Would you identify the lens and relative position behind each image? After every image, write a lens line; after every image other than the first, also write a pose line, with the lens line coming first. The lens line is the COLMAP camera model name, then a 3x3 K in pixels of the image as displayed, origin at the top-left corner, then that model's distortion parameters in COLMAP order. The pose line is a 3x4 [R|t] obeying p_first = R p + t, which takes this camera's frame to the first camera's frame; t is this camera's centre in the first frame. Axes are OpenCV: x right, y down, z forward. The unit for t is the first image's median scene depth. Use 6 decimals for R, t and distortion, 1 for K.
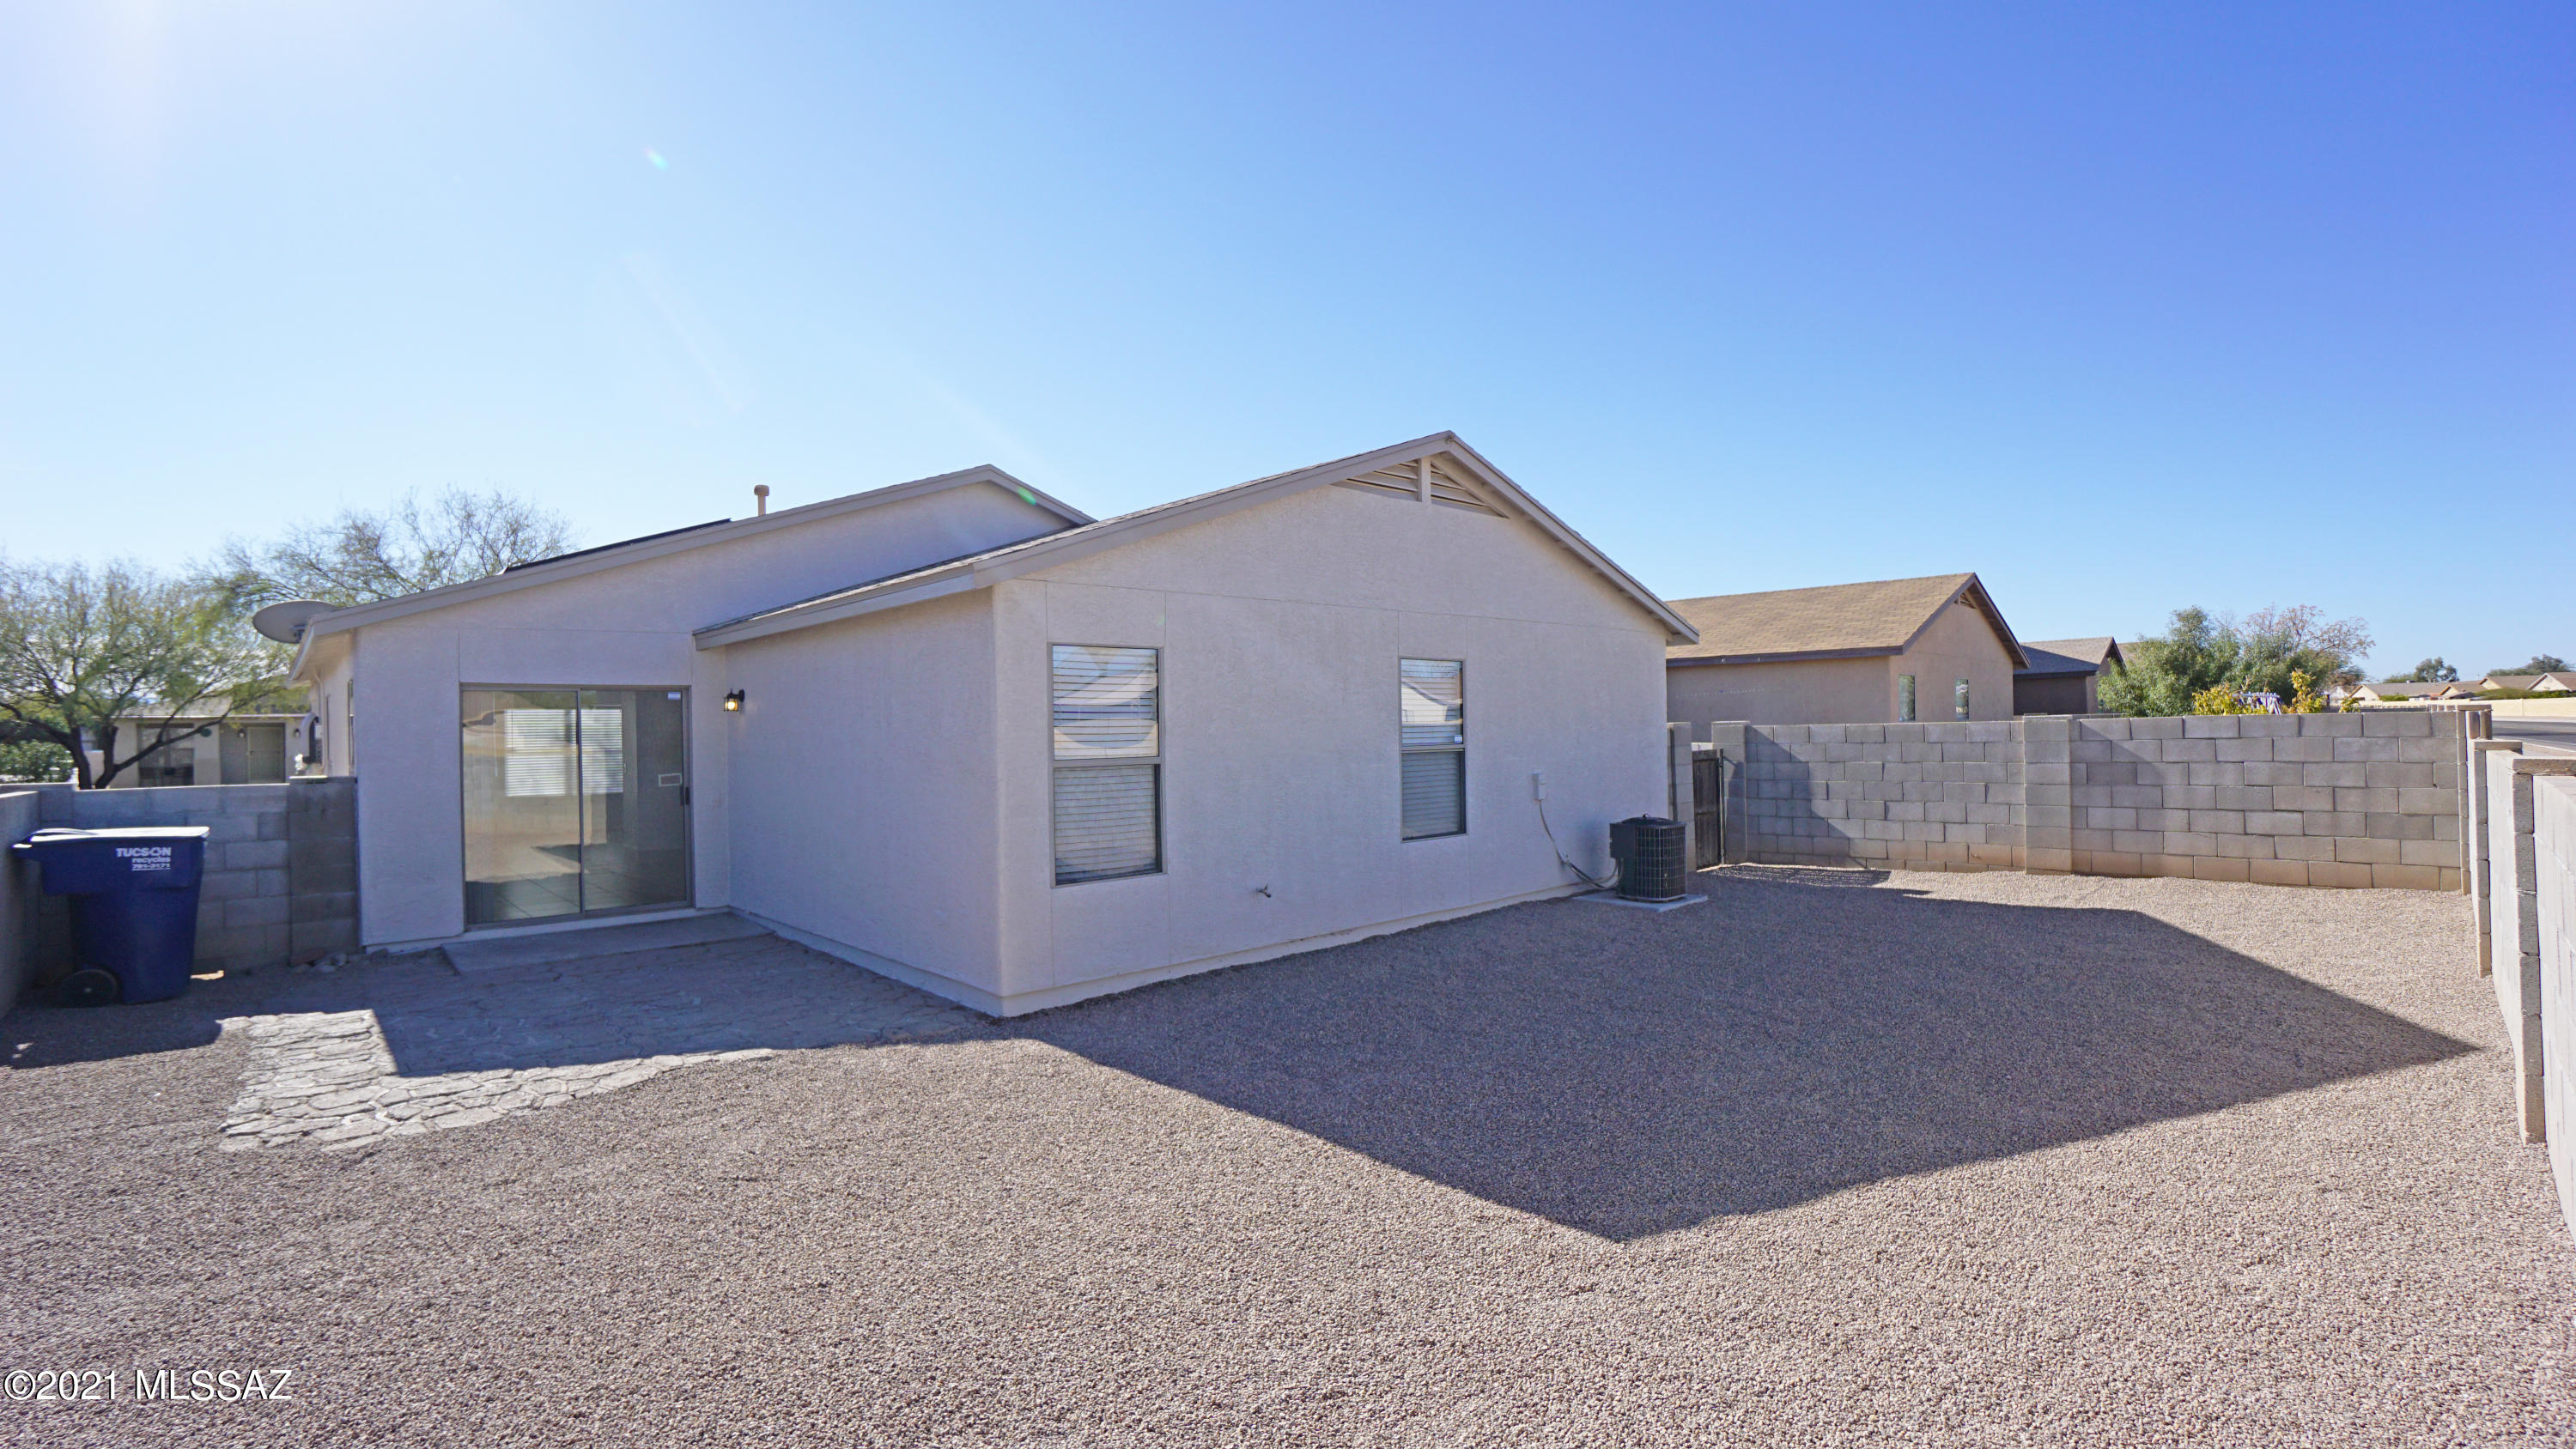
lens RADIAL K [[1128.8, 0, 1275.2], [0, 1128.8, 719.0], [0, 0, 1]] dist [-0.066575, 0.023138]
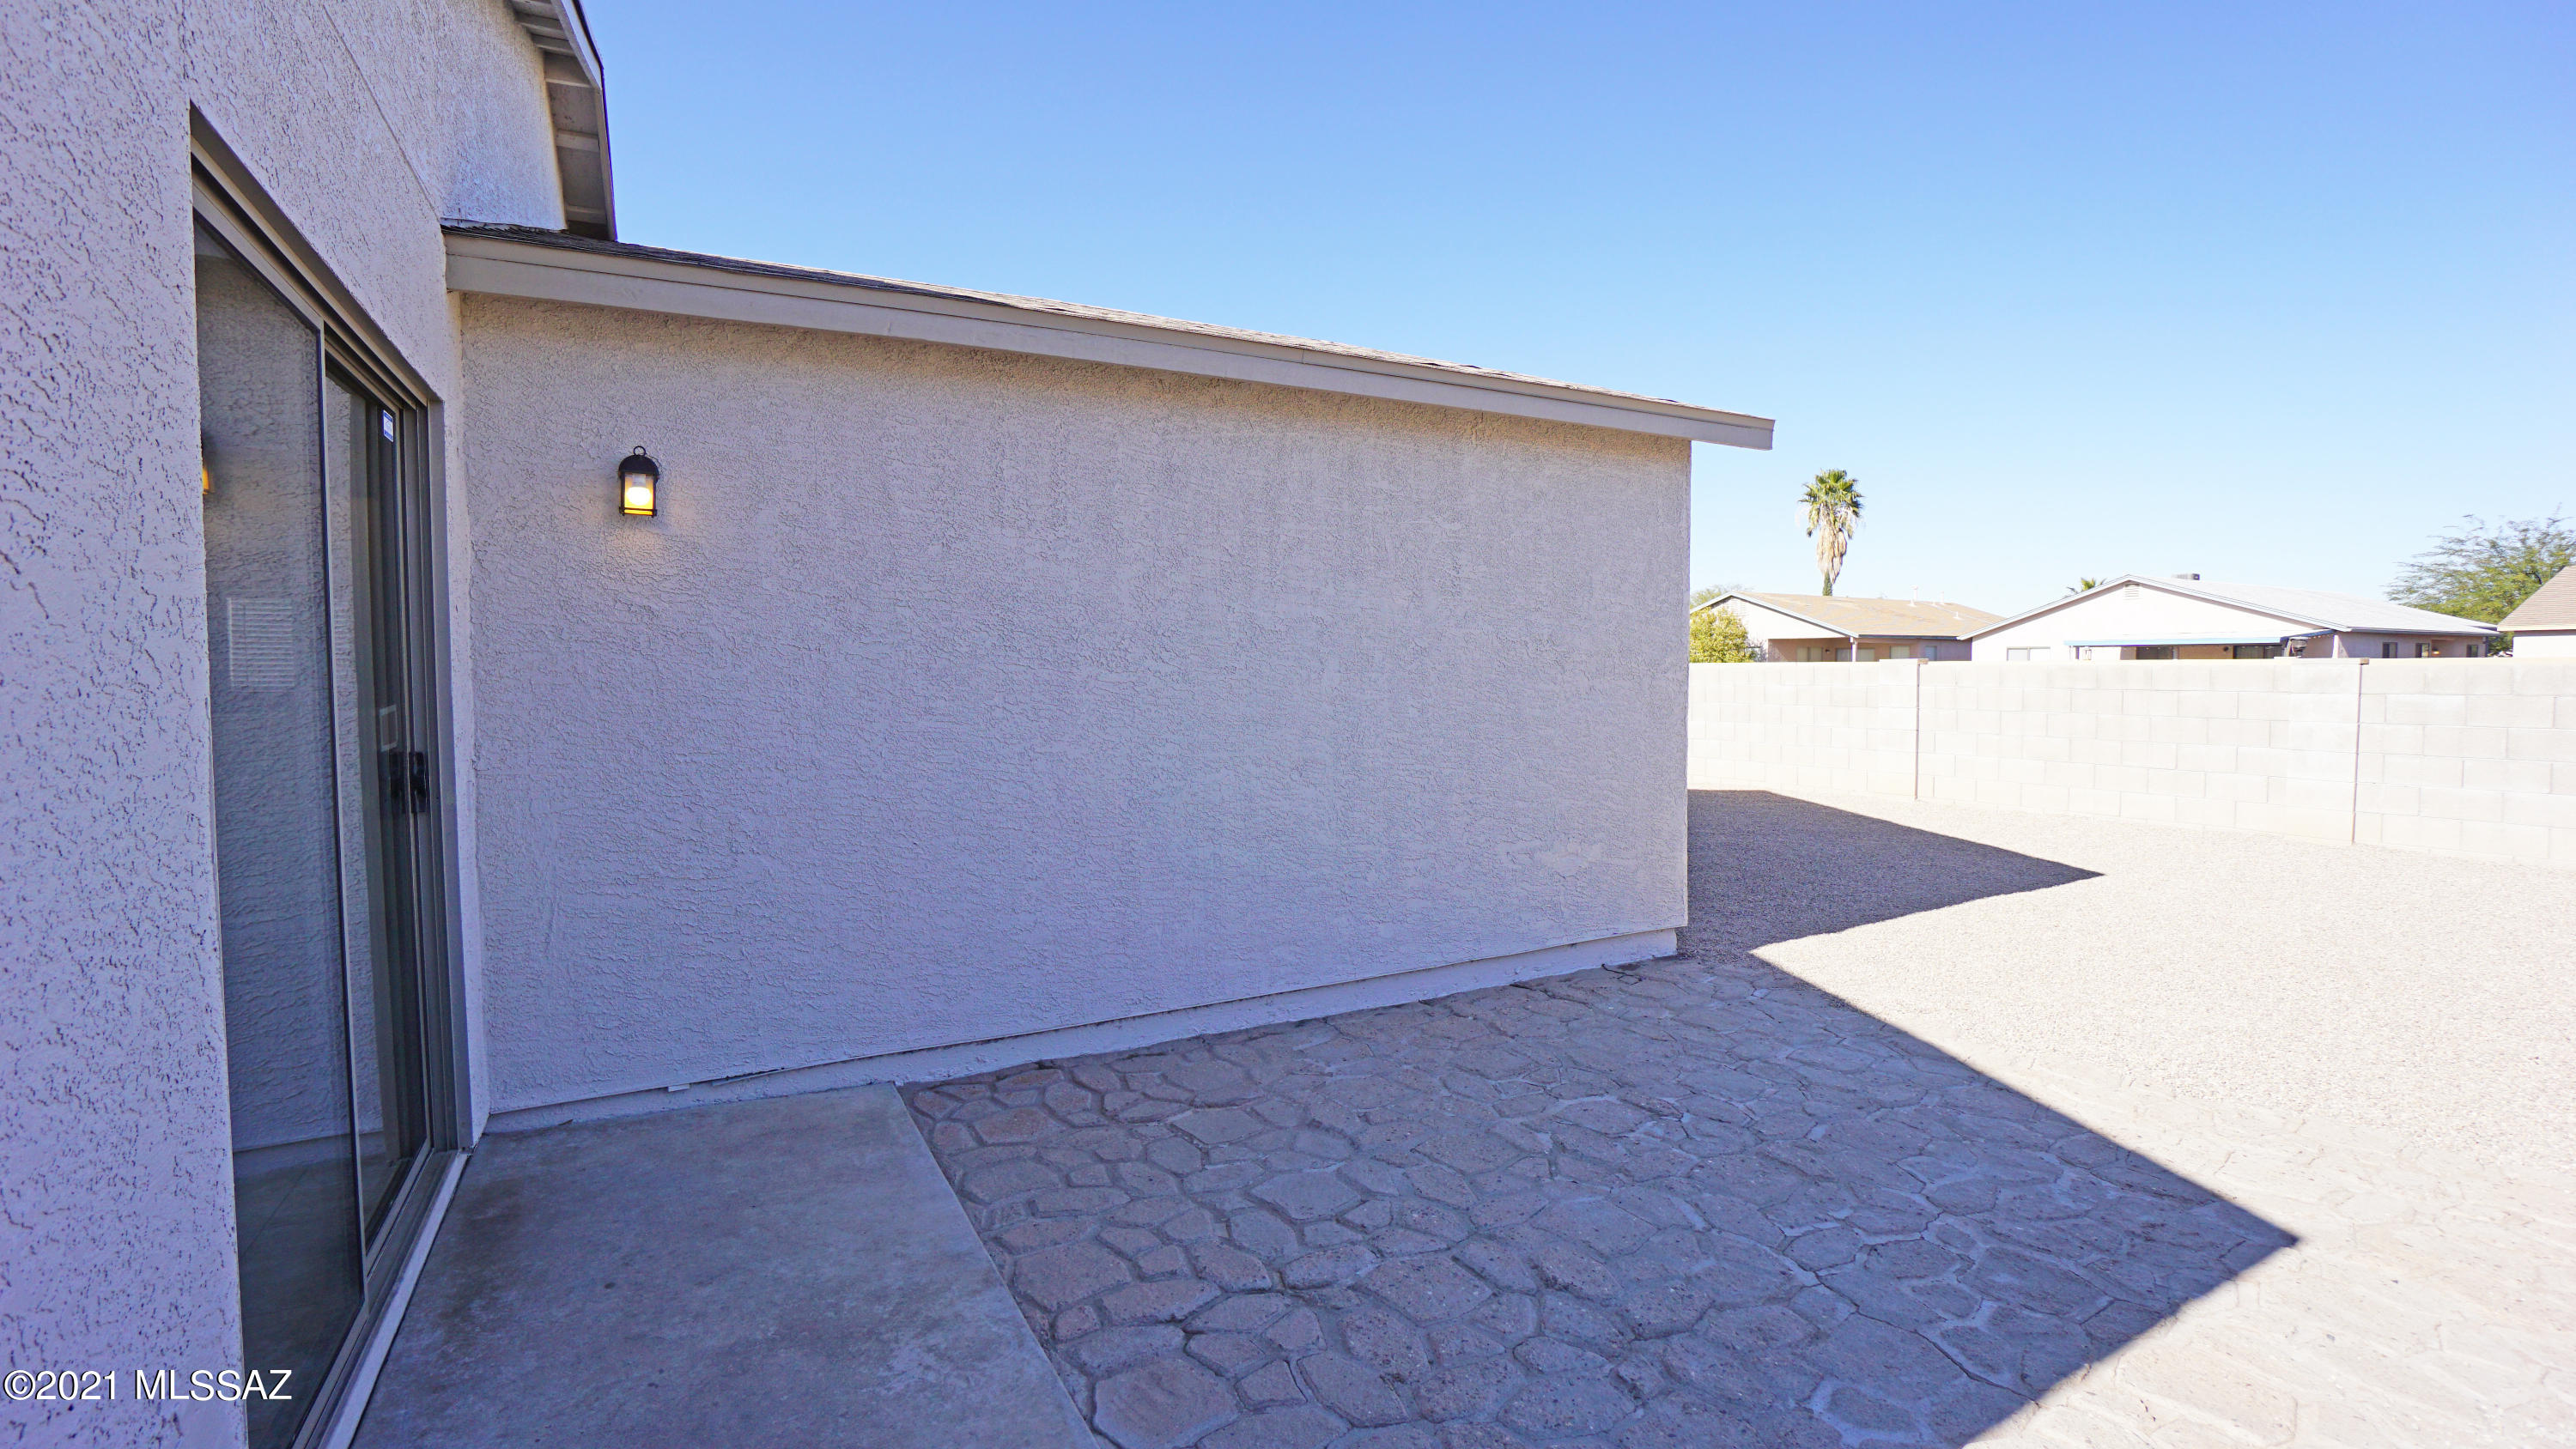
lens RADIAL K [[1128.8, 0, 1275.2], [0, 1128.8, 719.0], [0, 0, 1]] dist [-0.066575, 0.023138]
pose [[0.254823, -0.030292, 0.966513, -0.700260], [-0.005088, 0.999453, 0.032666, 0.039711], [-0.966974, -0.013241, 0.254530, 0.665519]]
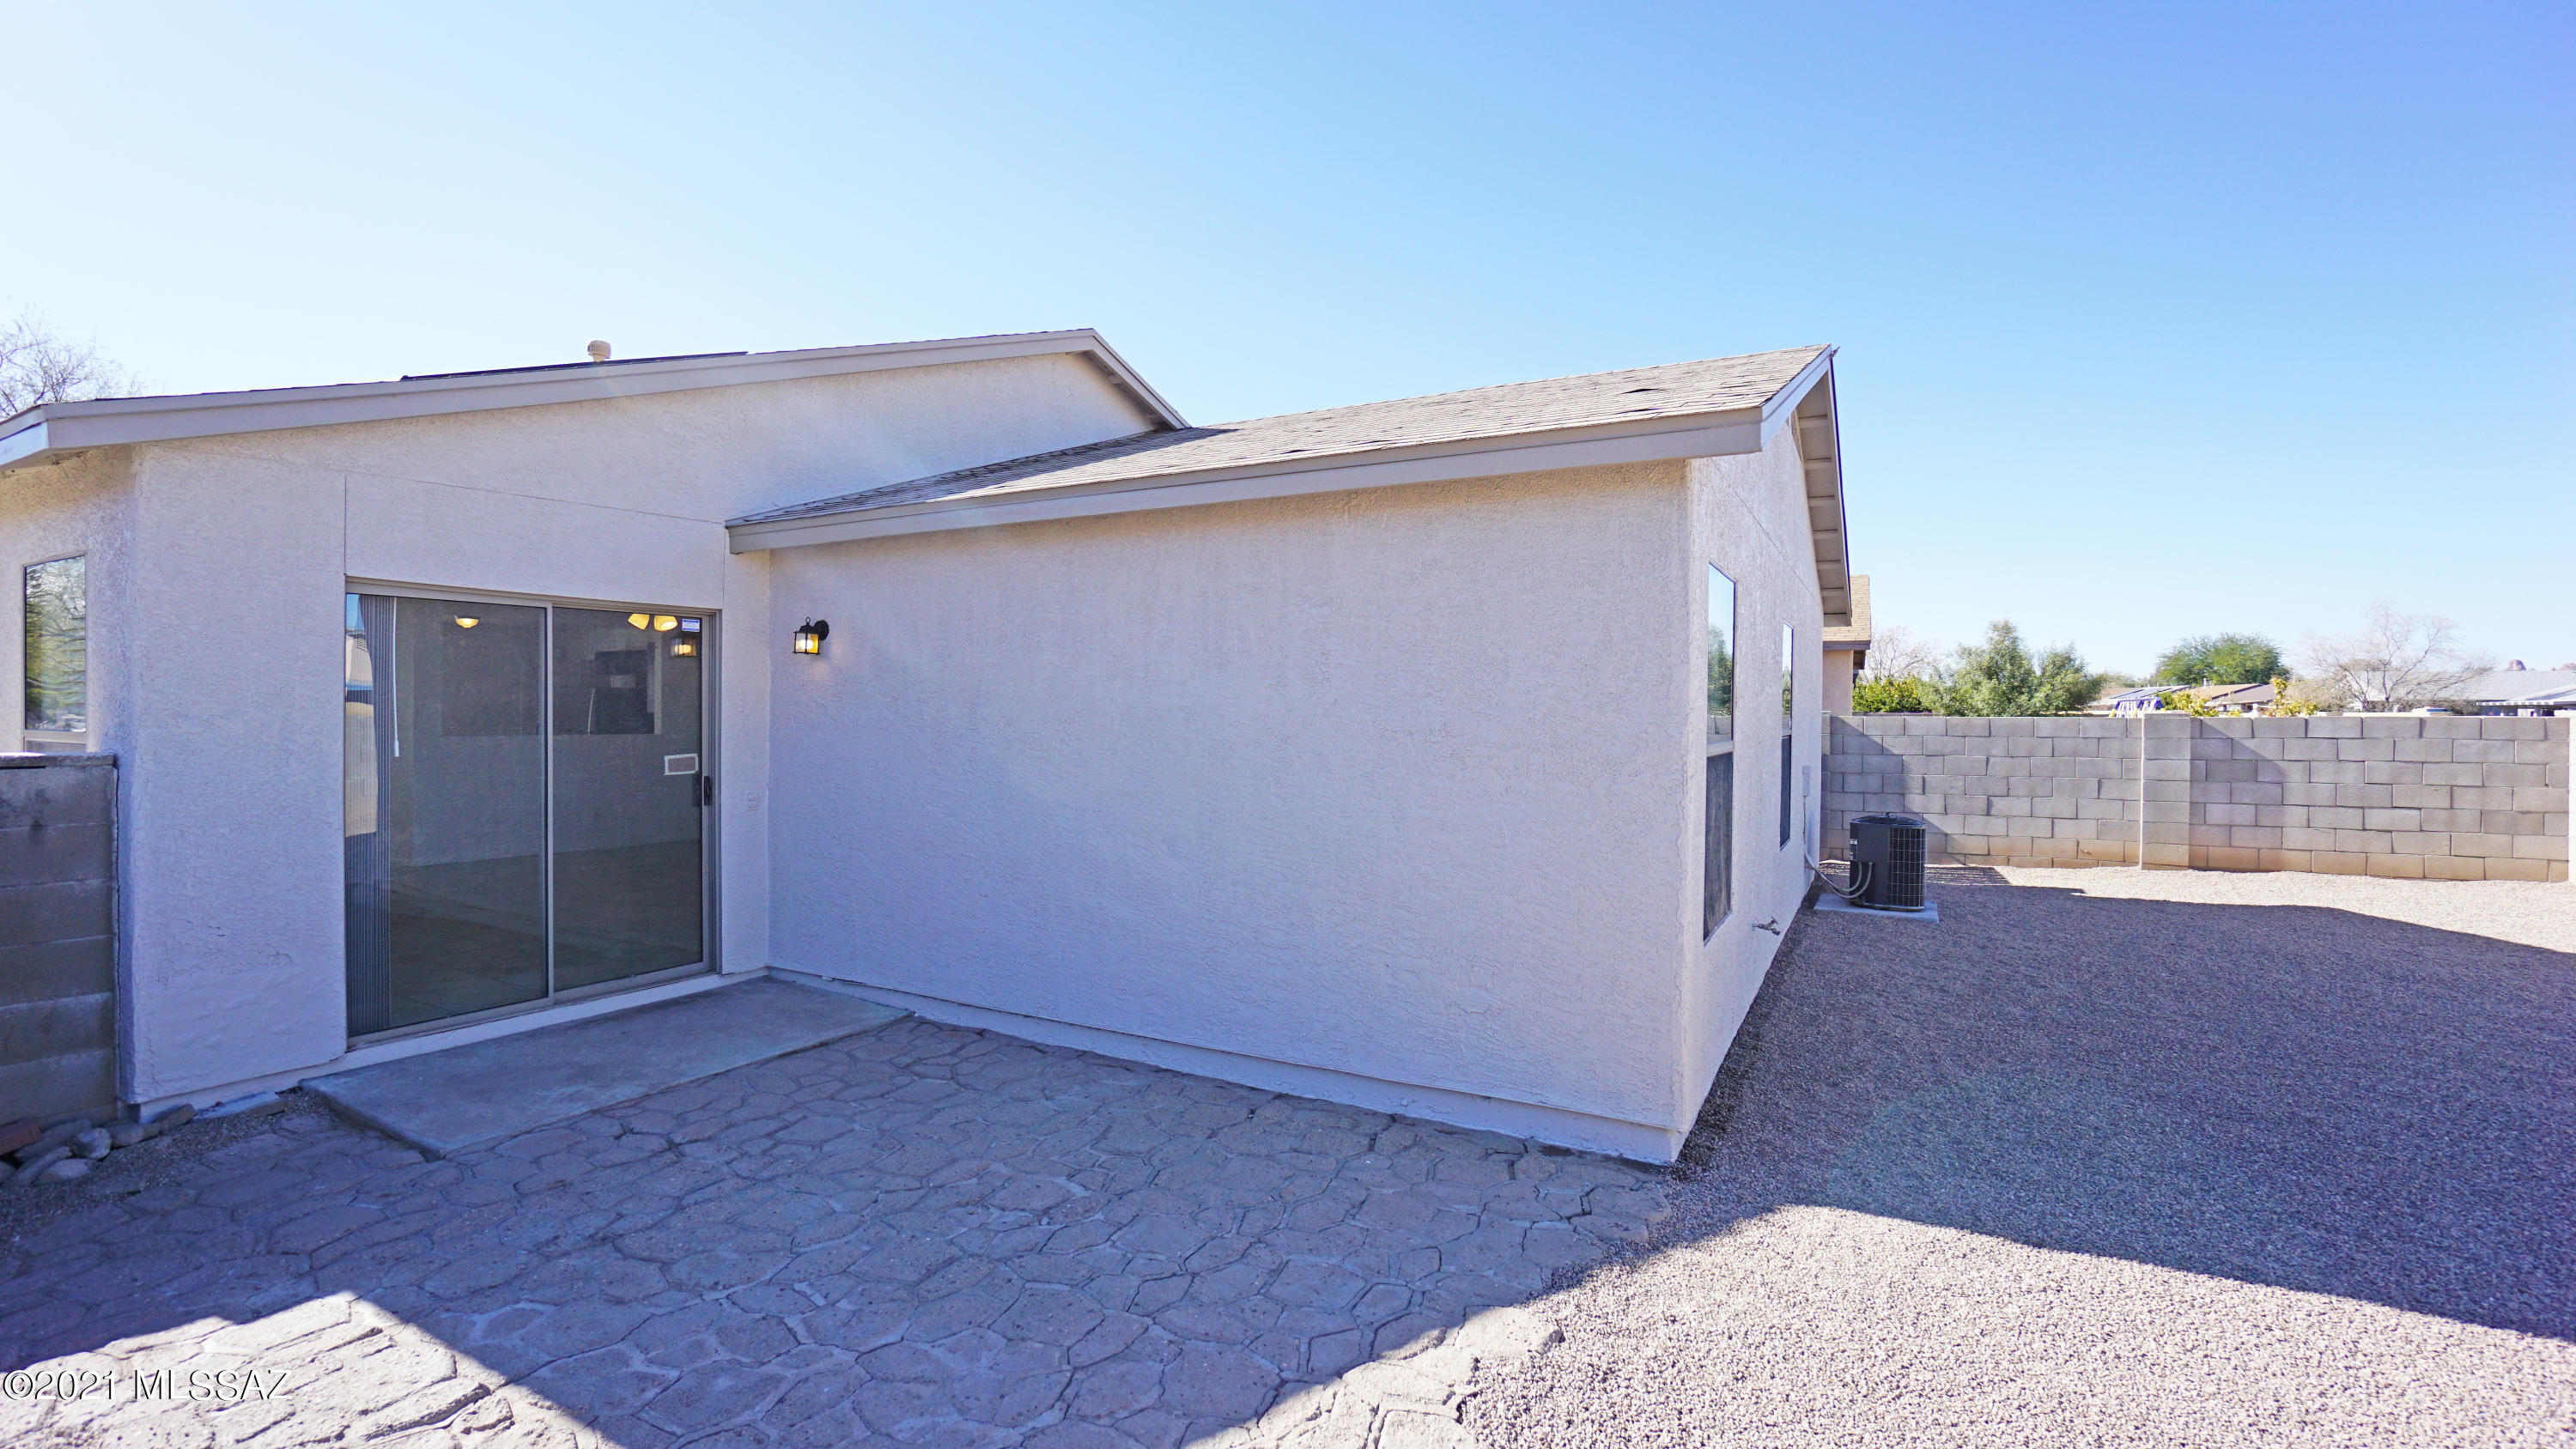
lens RADIAL K [[1128.8, 0, 1275.2], [0, 1128.8, 719.0], [0, 0, 1]] dist [-0.066575, 0.023138]
pose [[0.951308, 0.021899, 0.307462, -0.397370], [-0.025938, 0.999623, 0.009055, 0.015406], [-0.307148, -0.016590, 0.951517, 0.306145]]
